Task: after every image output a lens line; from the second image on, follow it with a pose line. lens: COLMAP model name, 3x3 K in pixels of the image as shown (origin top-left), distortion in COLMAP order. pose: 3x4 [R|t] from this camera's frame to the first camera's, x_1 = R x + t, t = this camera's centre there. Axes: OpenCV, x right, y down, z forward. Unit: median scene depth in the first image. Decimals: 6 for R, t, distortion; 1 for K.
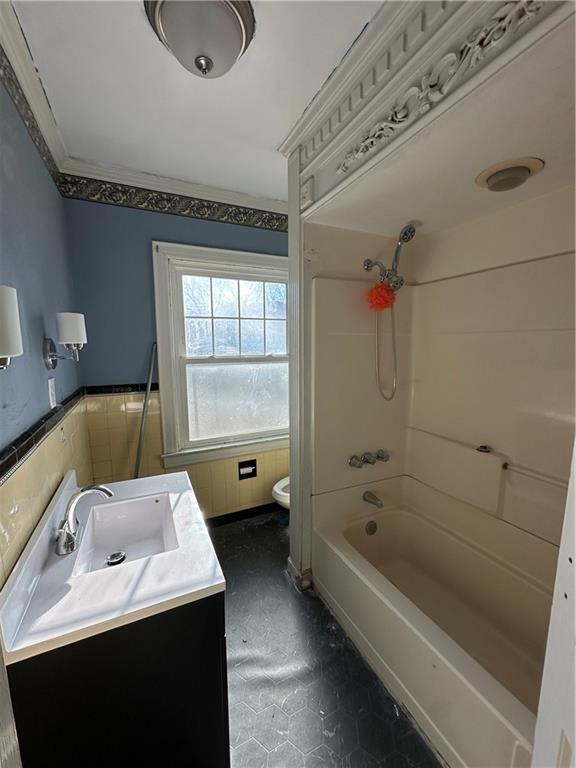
lens RADIAL K [[307.5, 0, 283.4], [0, 307.5, 380.5], [0, 0, 1]] dist [-0.002876, 0.000447]
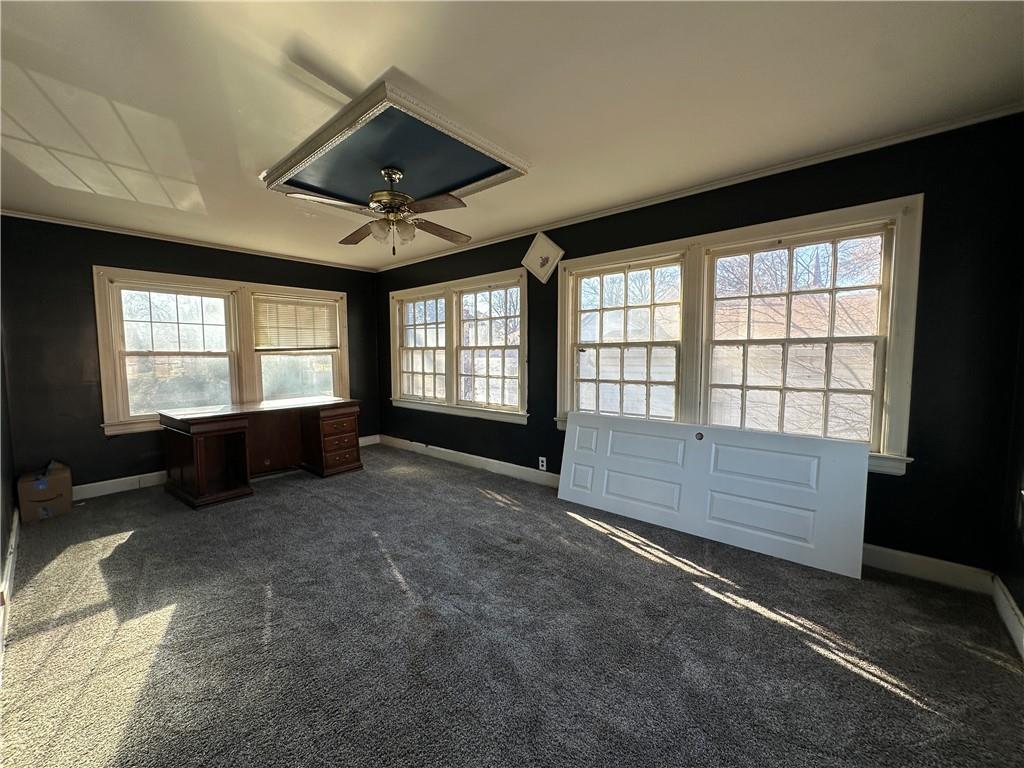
lens RADIAL K [[410.0, 0, 512.3], [0, 410.0, 385.4], [0, 0, 1]] dist [-0.002876, 0.000447]
pose [[0.910302, -0.030988, 0.412784, 0.452163], [0.056887, 0.997098, -0.050598, 0.248694], [-0.410018, 0.069541, 0.909422, -1.231965]]
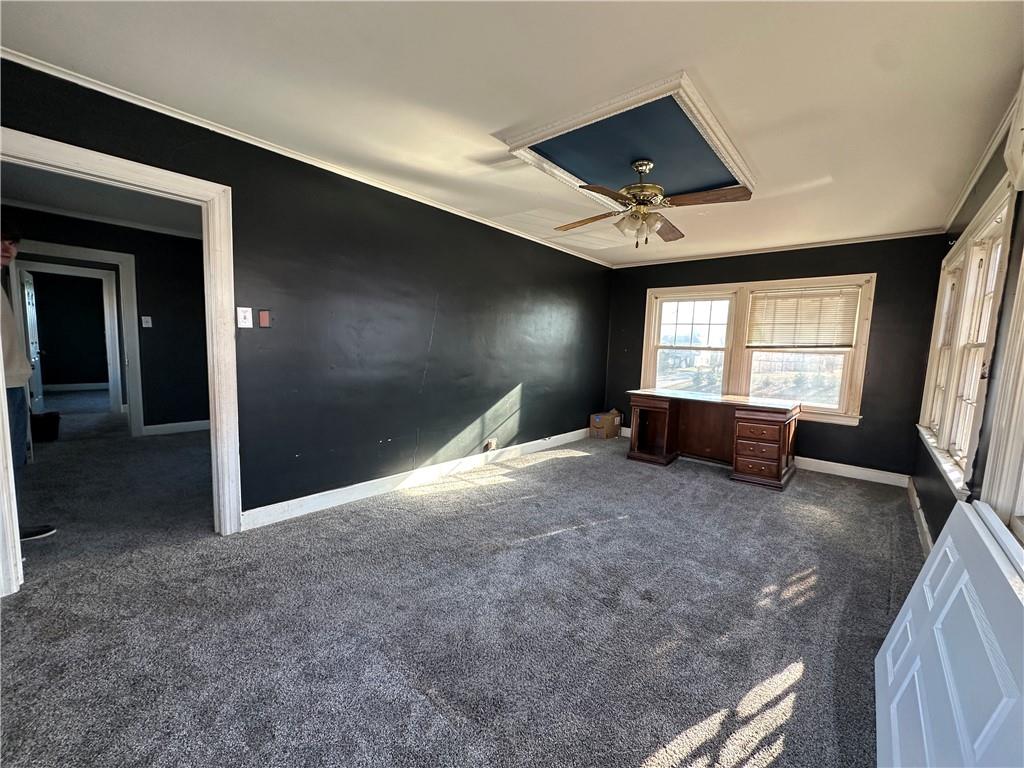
lens RADIAL K [[410.0, 0, 511.0], [0, 410.0, 383.8], [0, 0, 1]] dist [-0.002876, 0.000447]
pose [[0.407885, 0.109923, -0.906392, 1.590893], [-0.161046, 0.985823, 0.047083, 0.183703], [0.898718, 0.126767, 0.419805, -0.824947]]
